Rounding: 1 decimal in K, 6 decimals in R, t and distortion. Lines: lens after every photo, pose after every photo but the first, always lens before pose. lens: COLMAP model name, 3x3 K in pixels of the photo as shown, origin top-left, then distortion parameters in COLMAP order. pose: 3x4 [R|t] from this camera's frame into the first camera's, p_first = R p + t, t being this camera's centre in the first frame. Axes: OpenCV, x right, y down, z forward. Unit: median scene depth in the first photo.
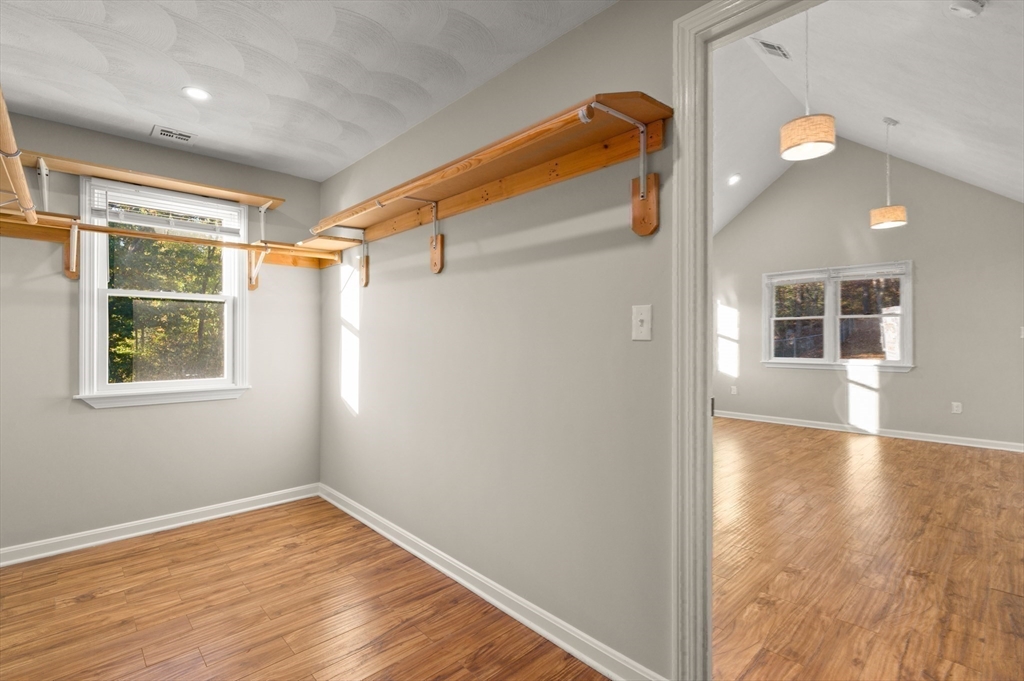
lens RADIAL K [[472.5, 0, 512.4], [0, 472.5, 337.8], [0, 0, 1]] dist [0.001297, 0.000105]
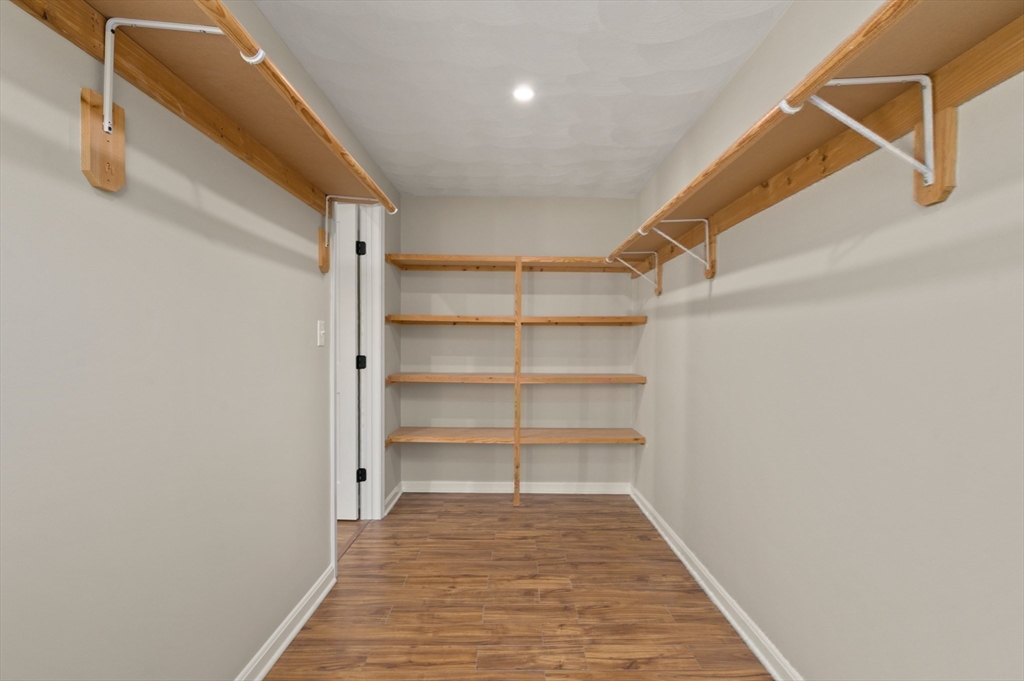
lens RADIAL K [[472.5, 0, 514.8], [0, 472.5, 341.5], [0, 0, 1]] dist [0.001297, 0.000105]
pose [[-0.732941, 0.000722, 0.680292, -1.001669], [-0.003258, 0.999984, -0.004572, 0.001478], [-0.680285, -0.005567, -0.732927, 1.482128]]
